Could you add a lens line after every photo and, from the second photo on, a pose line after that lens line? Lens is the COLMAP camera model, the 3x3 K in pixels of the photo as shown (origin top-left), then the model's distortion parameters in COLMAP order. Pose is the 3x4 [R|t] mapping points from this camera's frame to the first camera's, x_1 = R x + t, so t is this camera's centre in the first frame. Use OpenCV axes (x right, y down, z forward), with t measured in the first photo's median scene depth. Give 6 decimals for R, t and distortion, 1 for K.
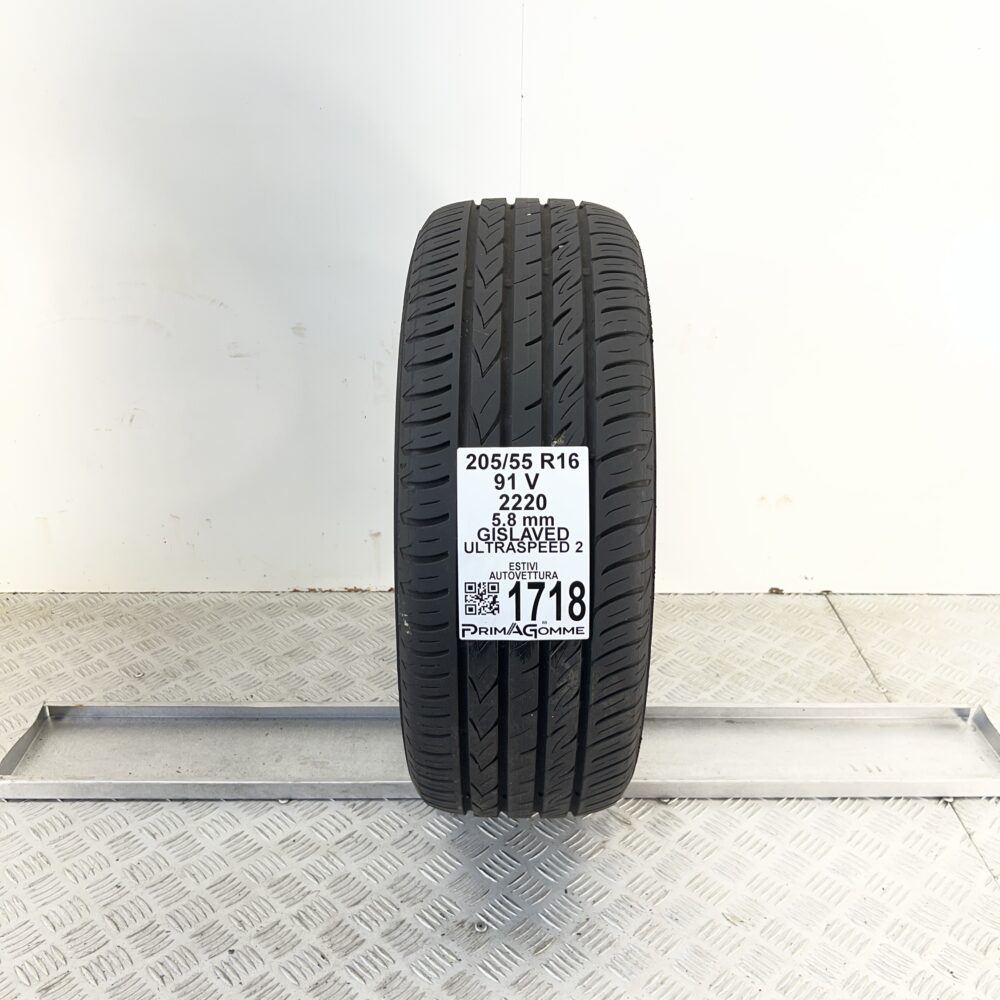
lens RADIAL K [[1039.8, 0, 500.0], [0, 1039.8, 500.0], [0, 0, 1]] dist [0.040990, -0.023246]
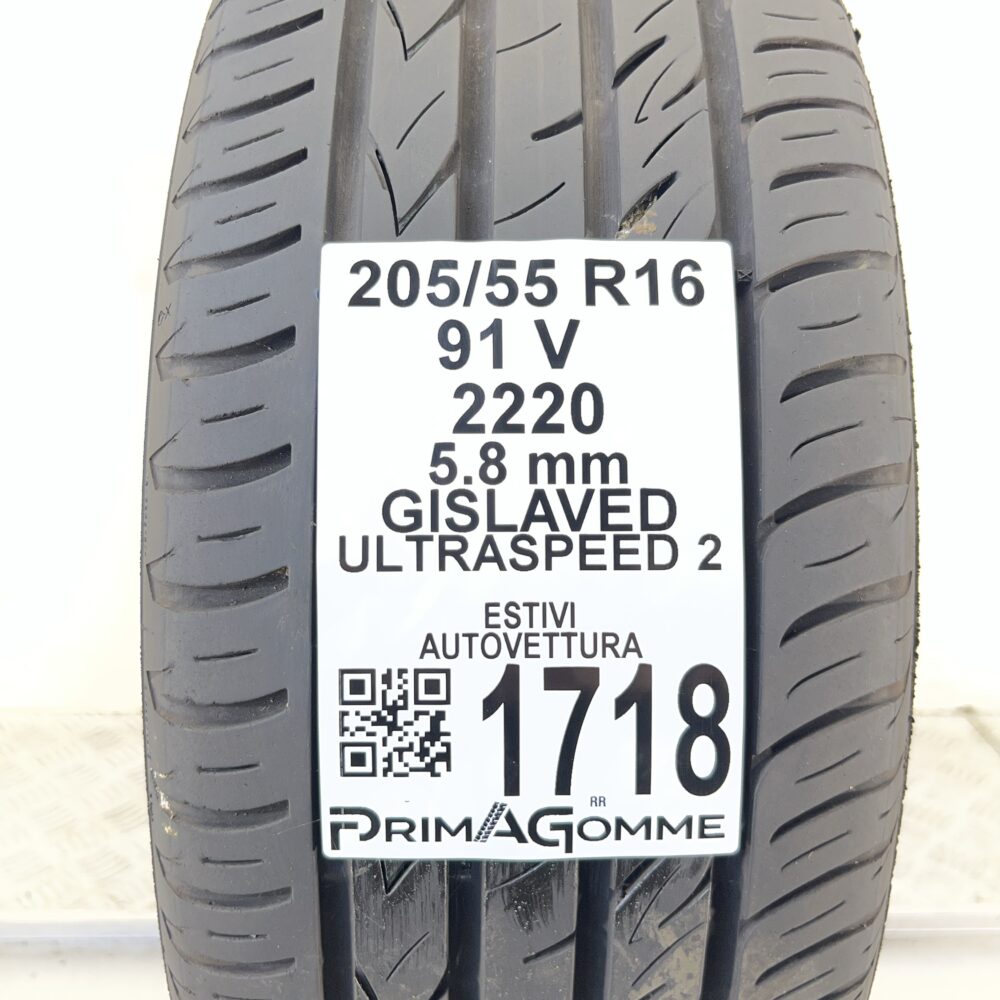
lens RADIAL K [[1039.8, 0, 500.0], [0, 1039.8, 500.0], [0, 0, 1]] dist [0.040990, -0.023246]
pose [[0.999559, 0.004058, 0.029414, 0.004356], [-0.000753, 0.993762, -0.111521, 0.064042], [-0.029683, 0.111450, 0.993327, 0.689413]]
